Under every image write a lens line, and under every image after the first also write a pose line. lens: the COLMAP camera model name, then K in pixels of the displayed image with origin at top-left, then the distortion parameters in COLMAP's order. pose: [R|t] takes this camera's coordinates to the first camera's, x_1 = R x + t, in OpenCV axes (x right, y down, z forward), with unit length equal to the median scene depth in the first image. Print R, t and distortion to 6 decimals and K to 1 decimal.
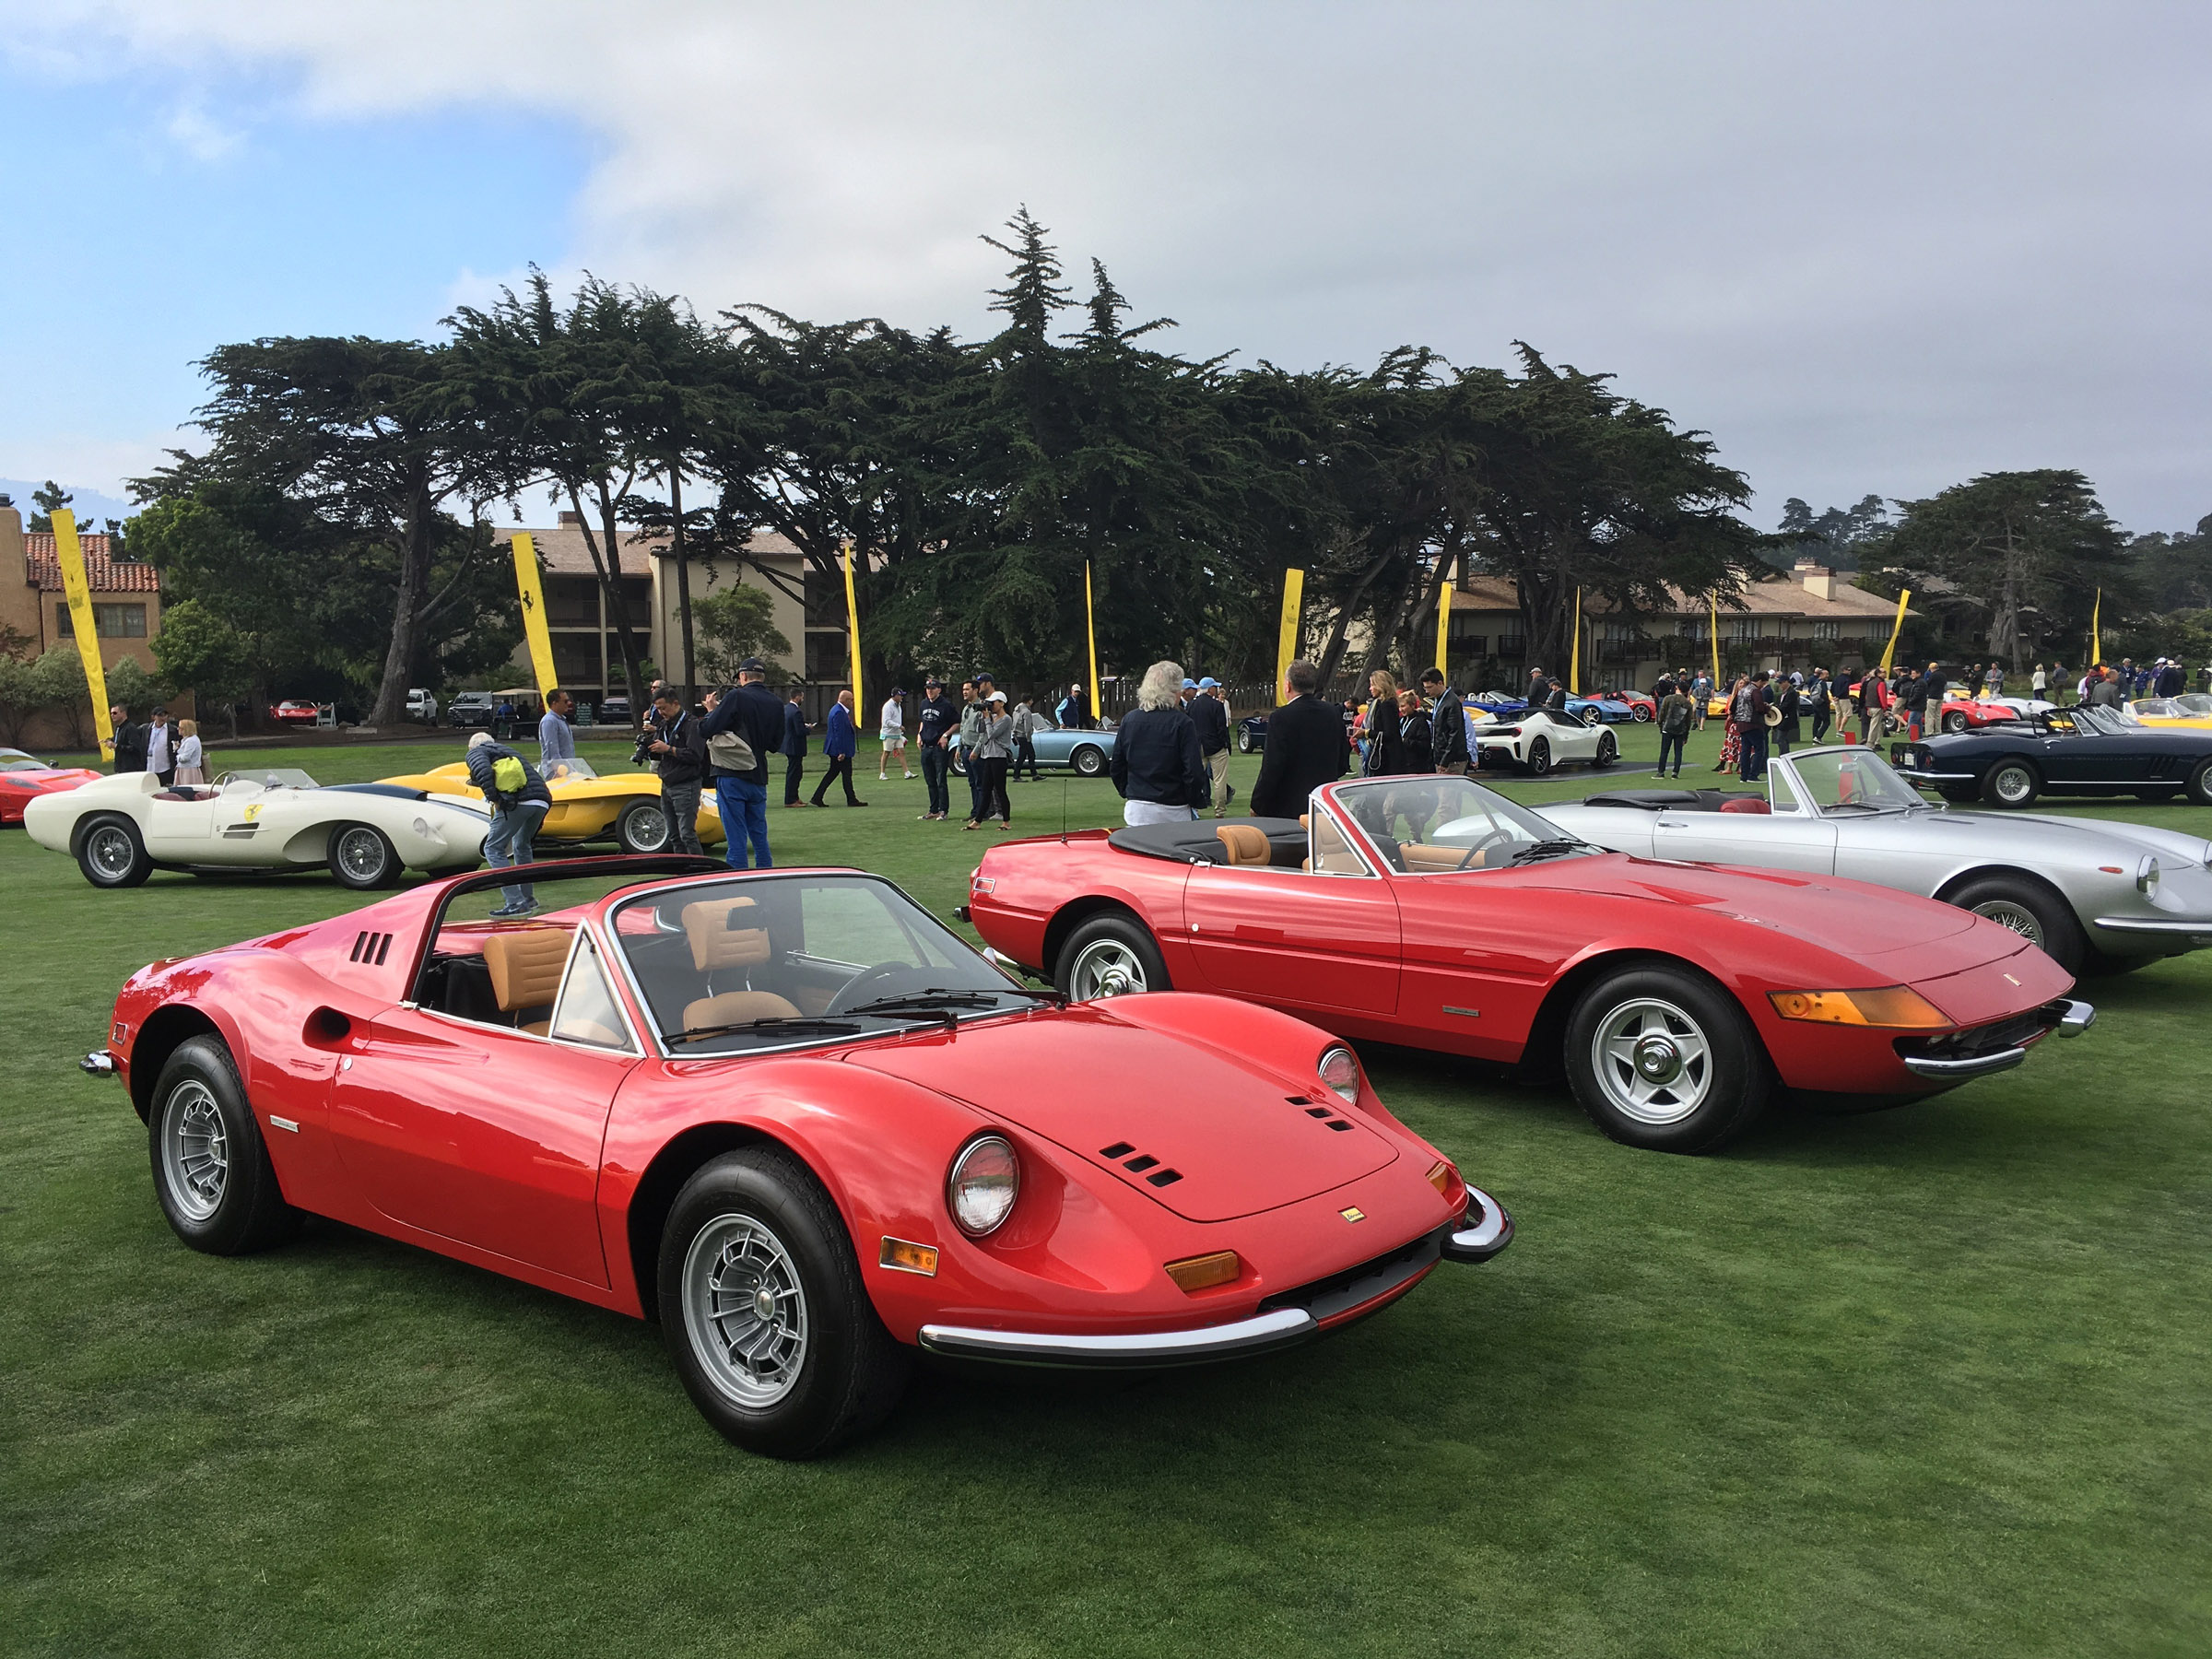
lens RADIAL K [[1885.5, 0, 1109.9], [0, 1885.5, 832.6], [0, 0, 1]] dist [0.088694, -0.127508]
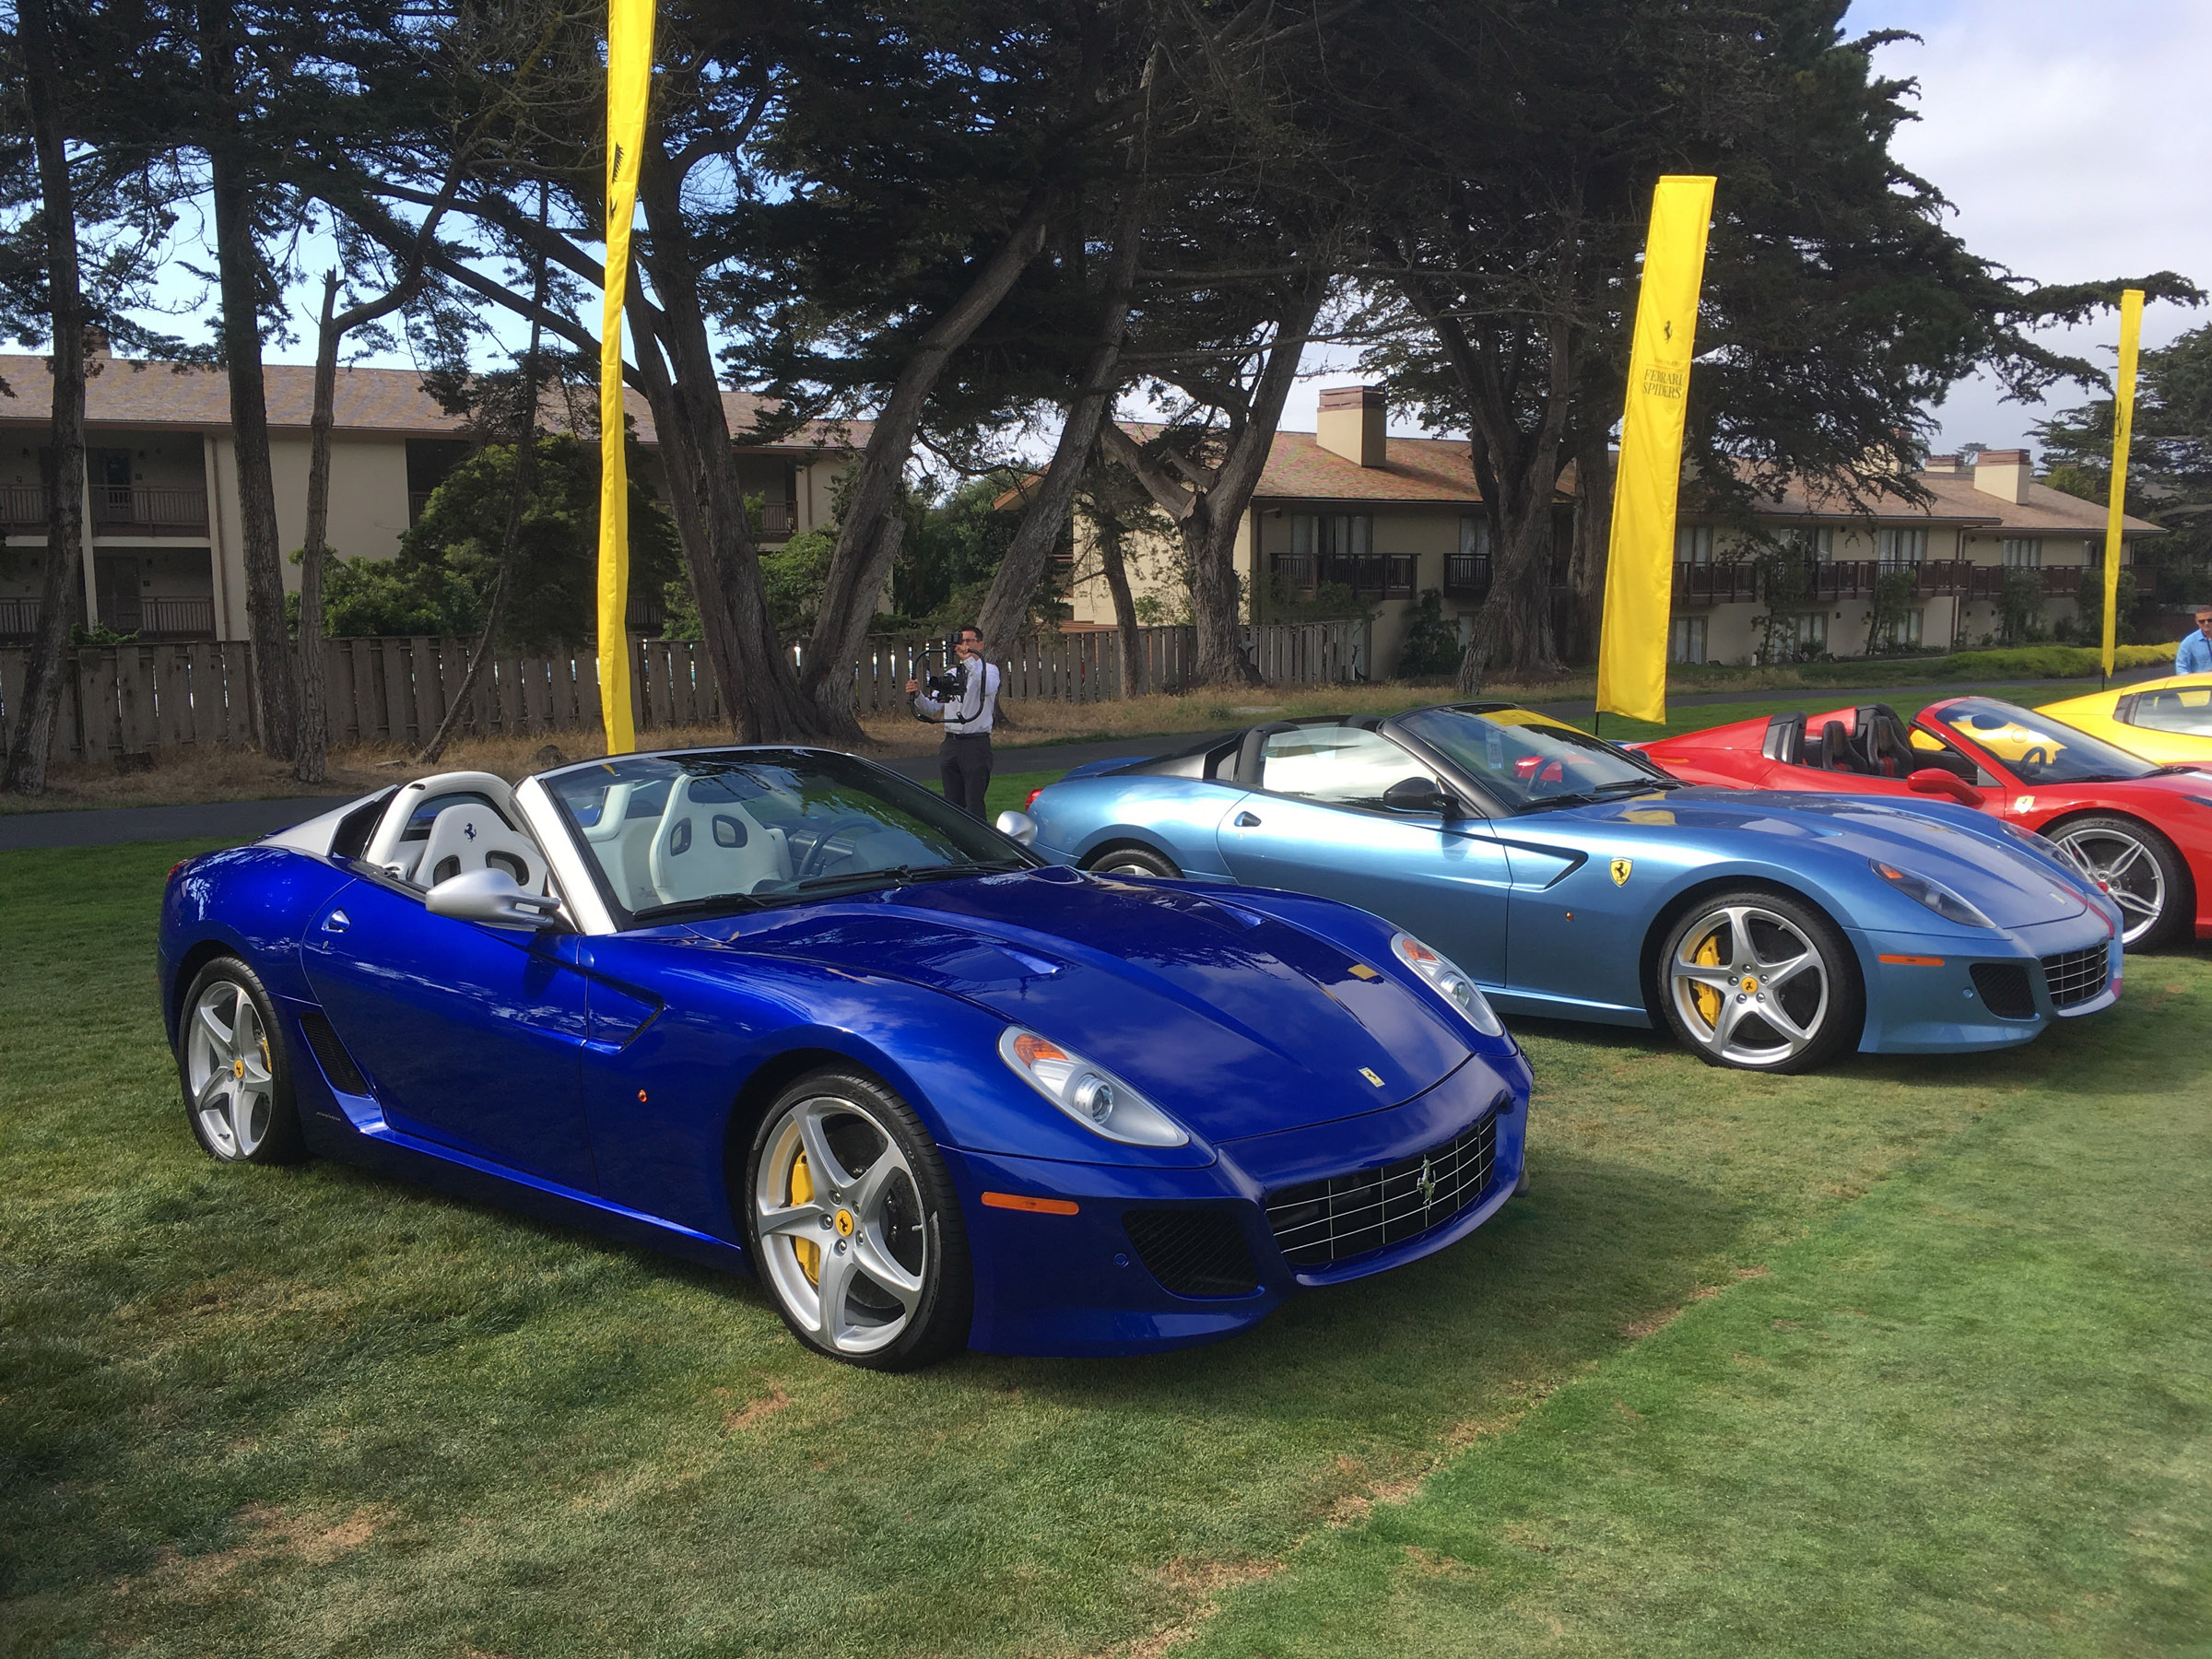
lens RADIAL K [[1885.5, 0, 1109.9], [0, 1885.5, 832.6], [0, 0, 1]] dist [0.088694, -0.127508]
pose [[0.999936, -0.004348, -0.010448, 0.198981], [0.004547, 0.999808, 0.019073, -0.064295], [0.010363, -0.019119, 0.999764, 0.803620]]
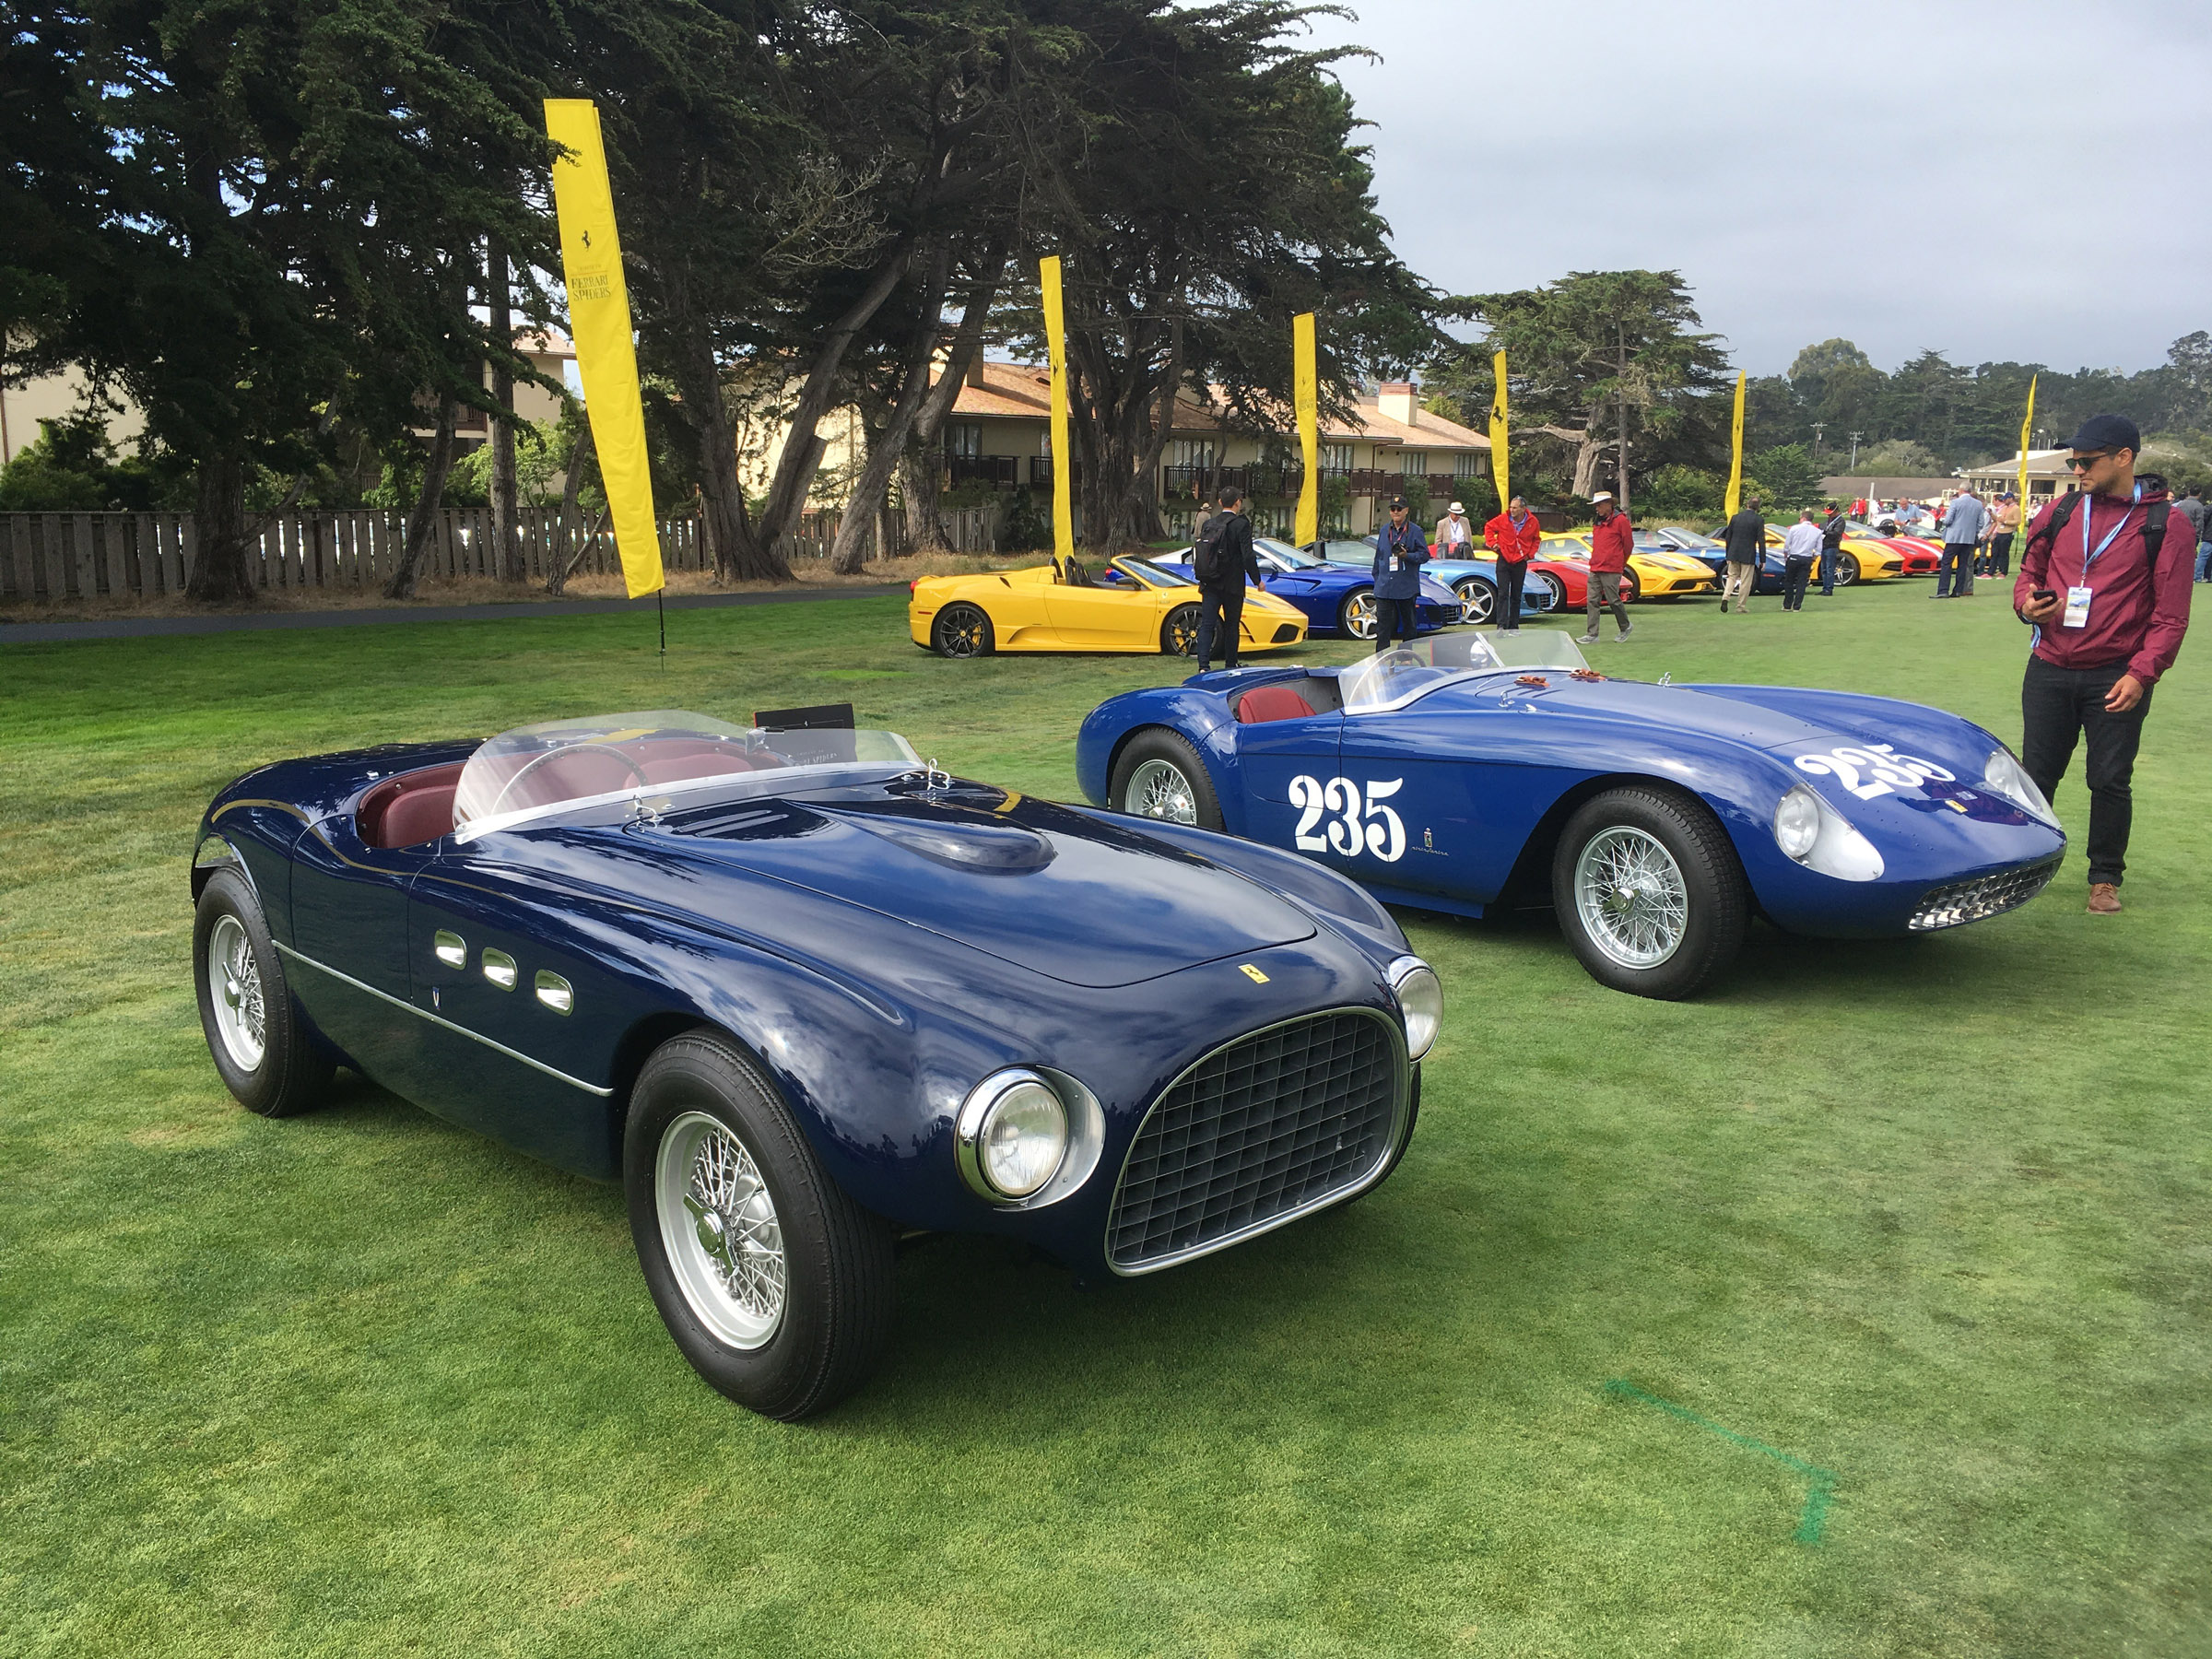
lens RADIAL K [[1888.1, 0, 1106.0], [0, 1888.1, 829.5], [0, 0, 1]] dist [0.086467, -0.117650]
pose [[0.957497, -0.038917, 0.285805, 0.056641], [0.016731, 0.996681, 0.079664, -0.042193], [-0.287957, -0.071497, 0.954971, 0.566686]]
